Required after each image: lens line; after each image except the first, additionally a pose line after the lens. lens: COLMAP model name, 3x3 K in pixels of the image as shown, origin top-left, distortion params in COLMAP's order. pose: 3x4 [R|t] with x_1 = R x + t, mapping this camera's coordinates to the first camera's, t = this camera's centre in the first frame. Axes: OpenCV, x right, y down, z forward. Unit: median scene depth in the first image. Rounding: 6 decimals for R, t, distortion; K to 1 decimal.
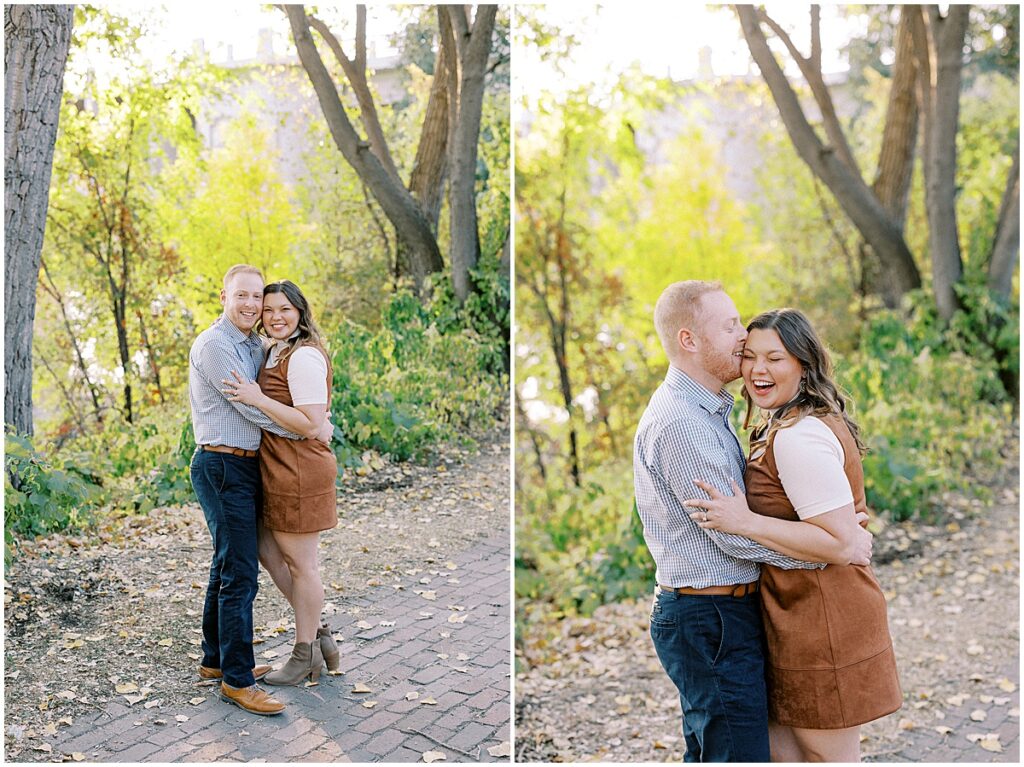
lens RADIAL K [[2313.2, 0, 512.0], [0, 2313.2, 383.5], [0, 0, 1]] dist [-0.050551, 0.188412]
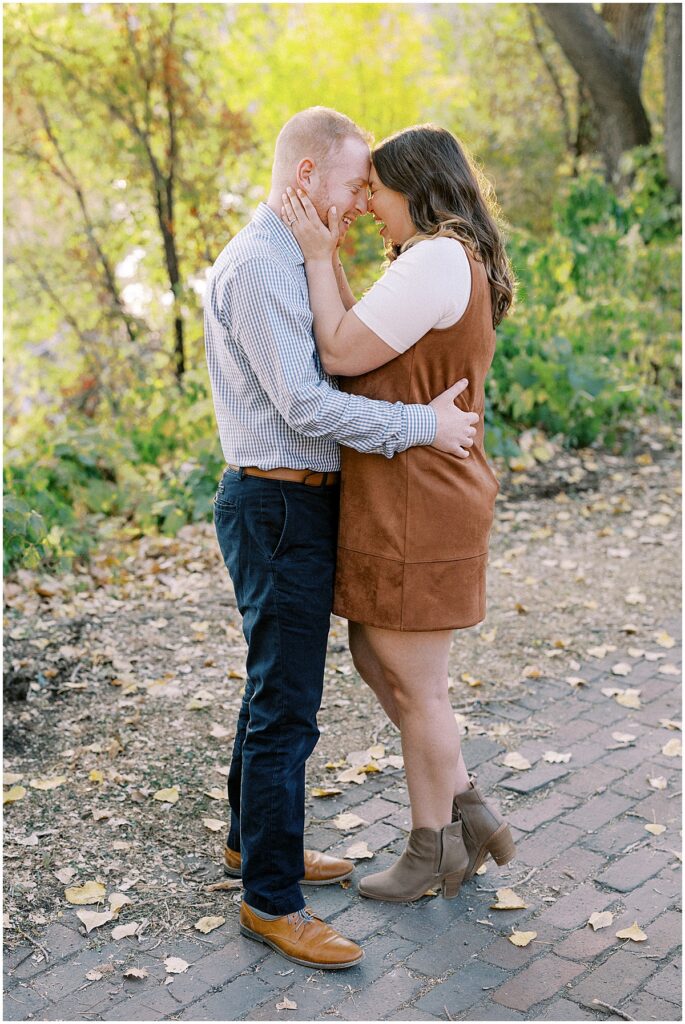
lens RADIAL K [[1579.3, 0, 386.2], [0, 1579.3, 512.5], [0, 0, 1]] dist [0.036581, 0.033300]
pose [[0.988335, 0.028422, -0.149621, -0.035332], [-0.005030, 0.987987, 0.154452, -0.015554], [0.152214, -0.151898, 0.976605, 0.564736]]
